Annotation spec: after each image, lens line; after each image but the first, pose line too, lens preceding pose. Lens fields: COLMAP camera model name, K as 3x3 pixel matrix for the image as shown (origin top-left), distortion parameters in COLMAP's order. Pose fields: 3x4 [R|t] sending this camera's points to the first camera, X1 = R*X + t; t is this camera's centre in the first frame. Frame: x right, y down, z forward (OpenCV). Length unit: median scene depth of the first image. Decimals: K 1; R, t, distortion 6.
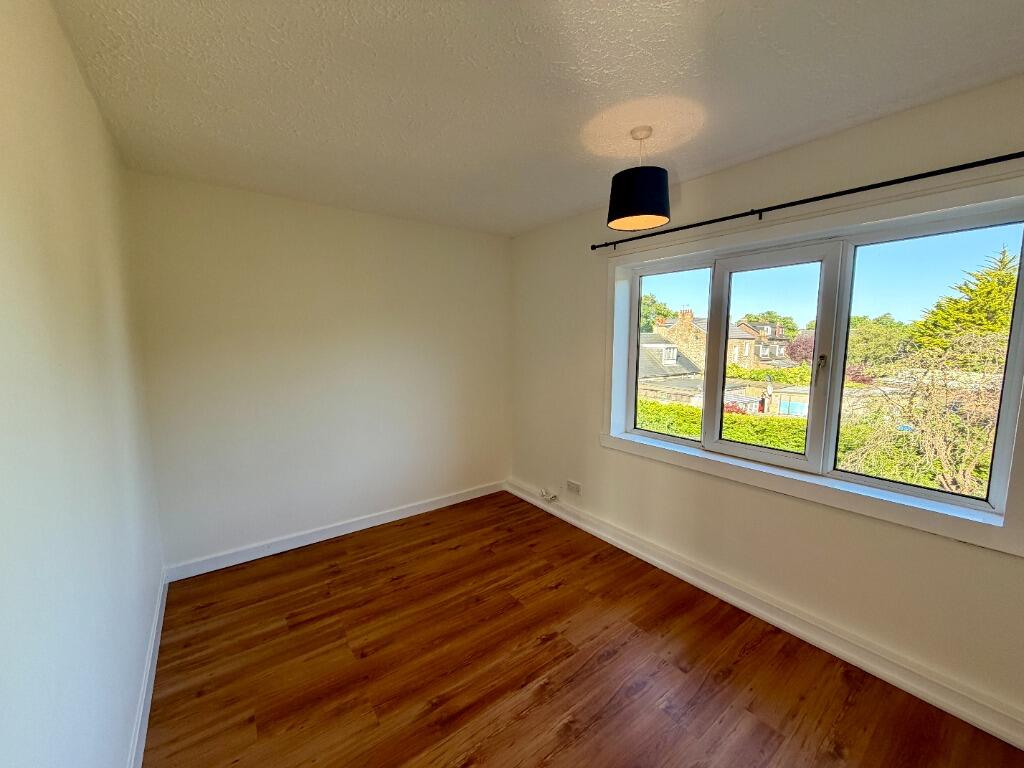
lens RADIAL K [[407.0, 0, 509.6], [0, 407.0, 385.2], [0, 0, 1]] dist [0.000434, 0.000473]
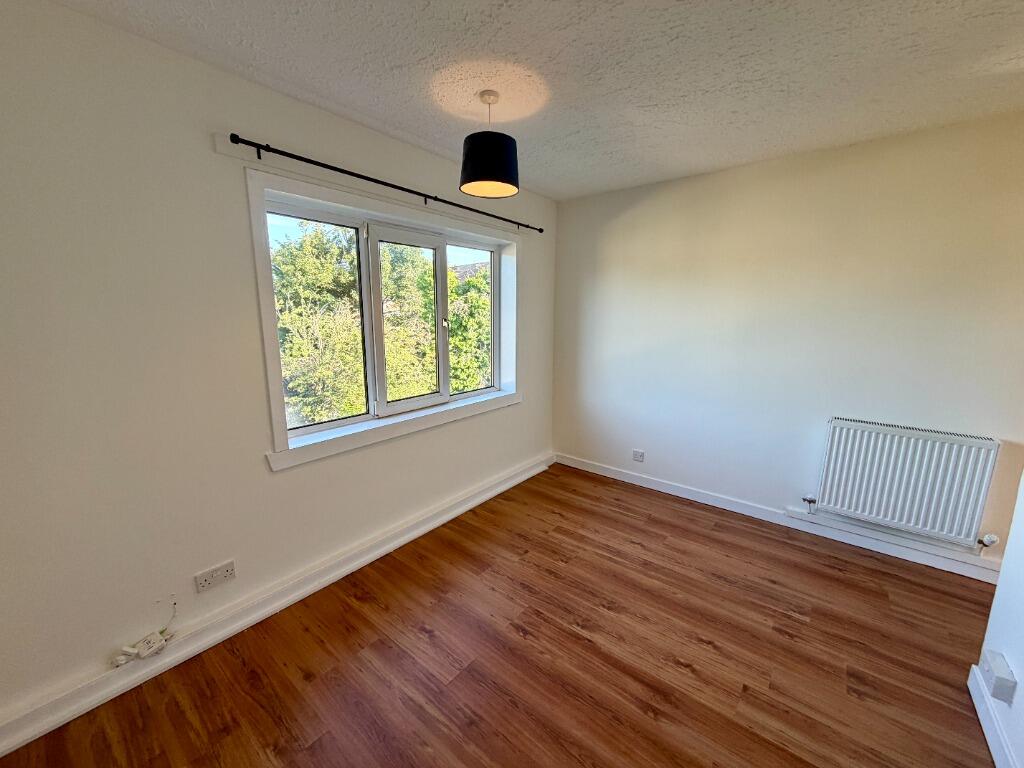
lens RADIAL K [[407.0, 0, 511.4], [0, 407.0, 388.6], [0, 0, 1]] dist [0.000434, 0.000473]
pose [[-0.254950, -0.175360, 0.950920, -0.690157], [0.104894, 0.972599, 0.207481, -0.107888], [-0.961248, 0.152643, -0.229570, 1.163445]]
